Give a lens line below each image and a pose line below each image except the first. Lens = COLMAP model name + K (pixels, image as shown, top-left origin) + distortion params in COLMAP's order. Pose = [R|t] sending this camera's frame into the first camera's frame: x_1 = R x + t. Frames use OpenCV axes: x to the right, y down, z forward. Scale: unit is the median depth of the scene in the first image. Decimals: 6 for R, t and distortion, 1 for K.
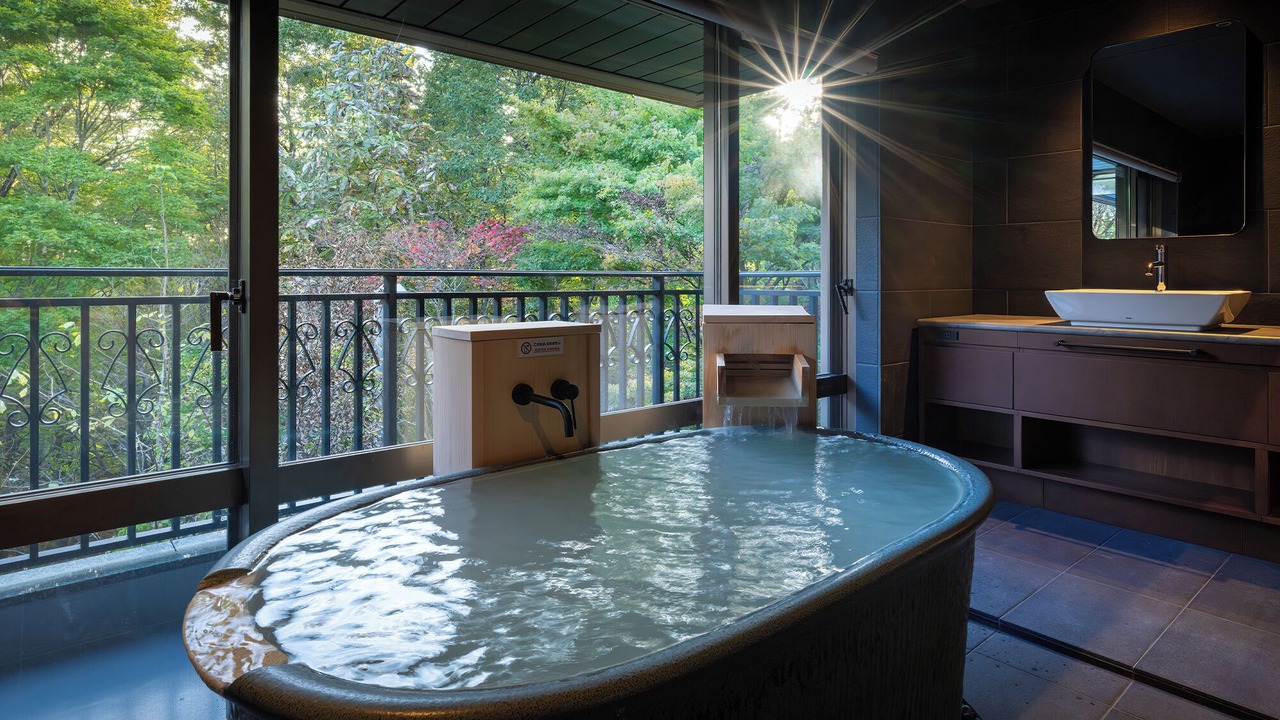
lens RADIAL K [[680.4, 0, 640.0], [0, 680.4, 360.0], [0, 0, 1]] dist [-0.000204, -0.000018]
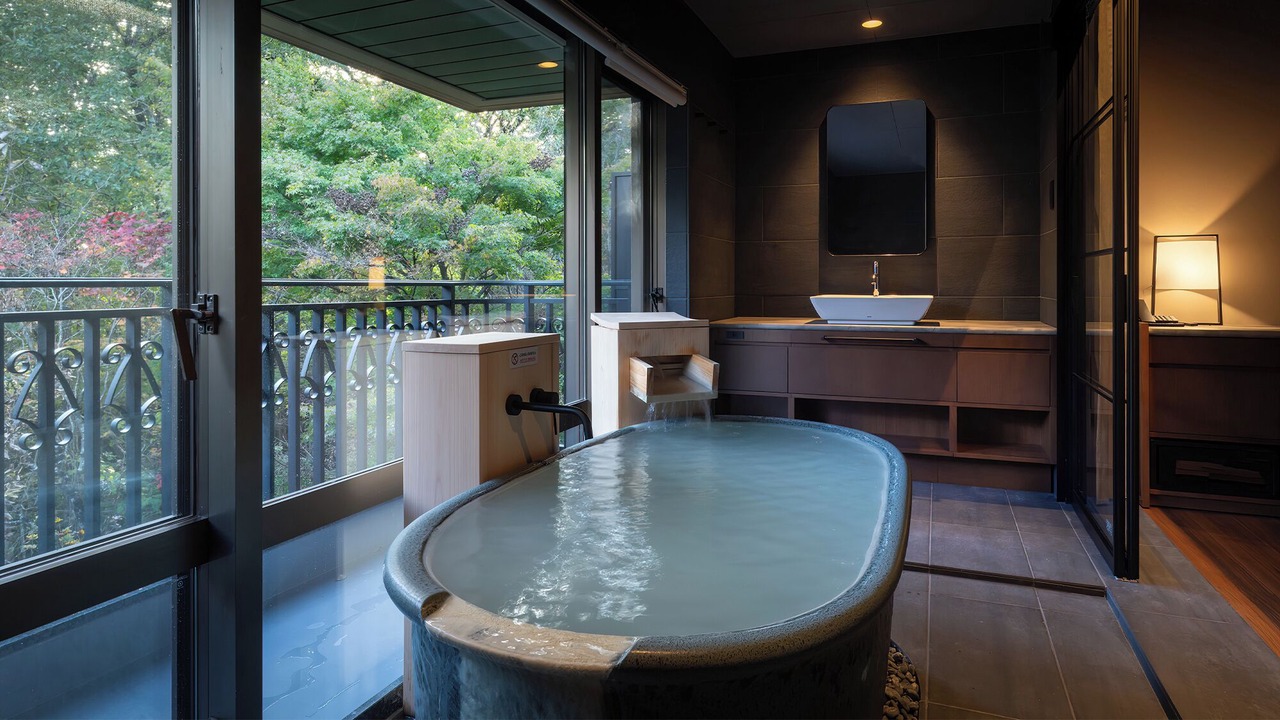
lens RADIAL K [[731.6, 0, 640.0], [0, 731.6, 360.0], [0, 0, 1]] dist [0.000119, 0.000060]
pose [[0.882073, -0.051328, 0.468308, -0.287438], [0.060156, 0.998181, -0.003902, 0.000597], [-0.467256, 0.031613, 0.883557, -0.029327]]
